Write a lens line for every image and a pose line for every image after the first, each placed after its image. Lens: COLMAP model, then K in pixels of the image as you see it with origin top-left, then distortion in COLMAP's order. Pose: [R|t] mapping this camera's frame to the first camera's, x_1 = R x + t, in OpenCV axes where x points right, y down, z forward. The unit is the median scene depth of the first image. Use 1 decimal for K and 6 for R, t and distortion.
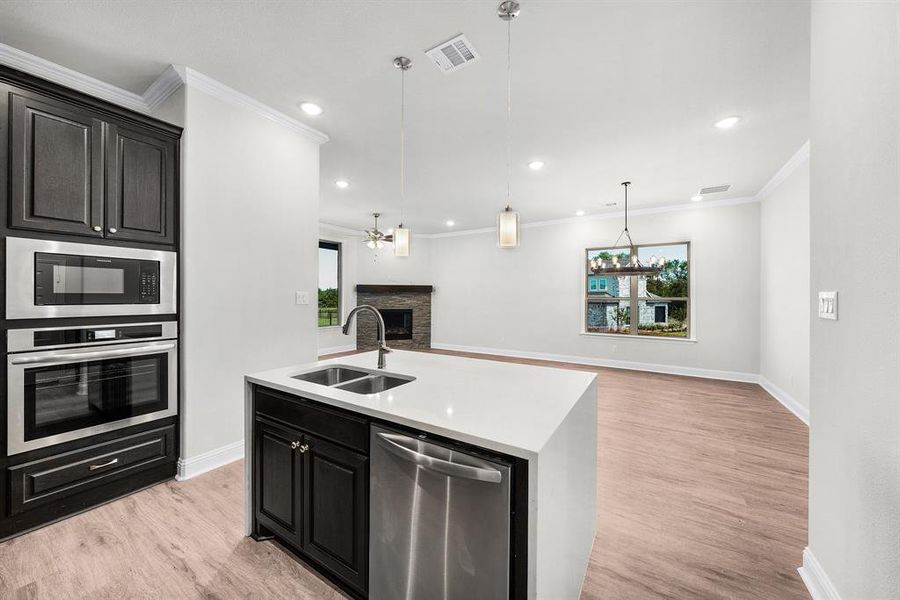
lens RADIAL K [[308.2, 0, 445.4], [0, 308.2, 299.0], [0, 0, 1]] dist [-0.010354, 0.000478]
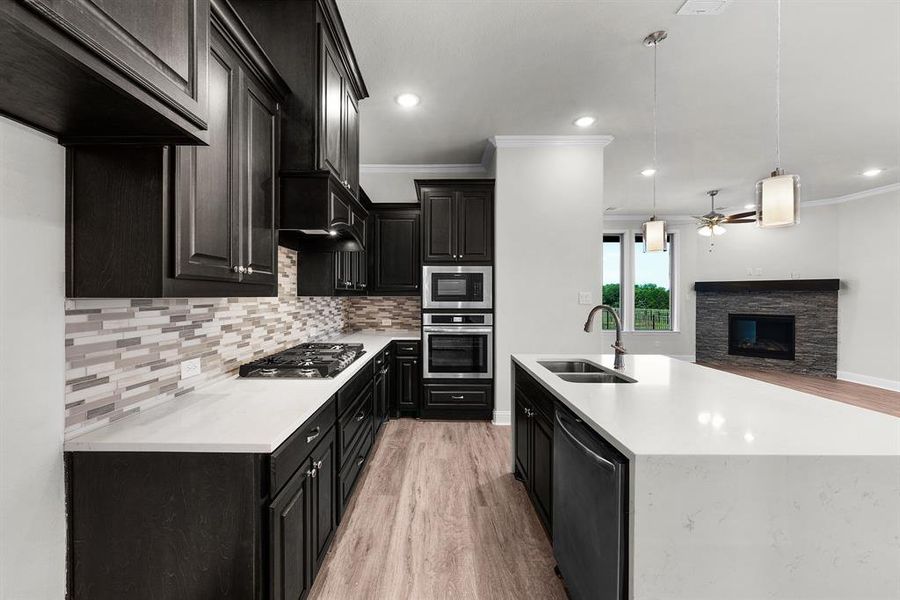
lens RADIAL K [[308.2, 0, 447.4], [0, 308.2, 300.4], [0, 0, 1]] dist [-0.010354, 0.000478]
pose [[0.572869, 0.008665, -0.819601, 0.205738], [-0.005980, 0.999962, 0.006392, 0.001322], [0.819625, 0.001239, 0.572899, -0.013511]]
